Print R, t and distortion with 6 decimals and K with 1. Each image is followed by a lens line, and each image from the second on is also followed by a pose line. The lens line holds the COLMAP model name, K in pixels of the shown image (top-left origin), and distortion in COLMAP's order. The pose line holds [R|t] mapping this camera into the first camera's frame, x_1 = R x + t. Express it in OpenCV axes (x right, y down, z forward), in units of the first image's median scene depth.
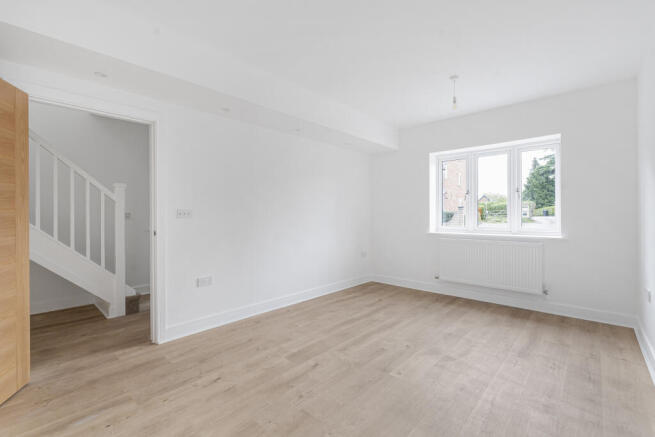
lens RADIAL K [[289.1, 0, 326.0], [0, 289.1, 215.3], [0, 0, 1]] dist [-0.003501, -0.000100]
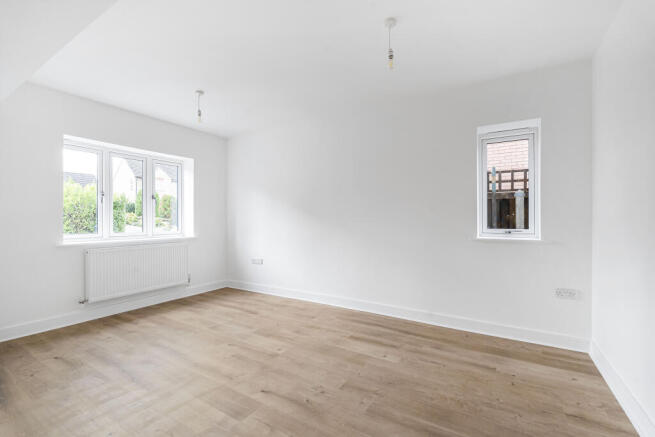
lens RADIAL K [[289.1, 0, 326.0], [0, 289.1, 215.3], [0, 0, 1]] dist [-0.003501, -0.000100]
pose [[-0.188788, 0.016418, 0.981881, -0.700379], [0.003358, 0.999865, -0.016073, 0.001572], [-0.982012, 0.000263, -0.188818, 0.736462]]
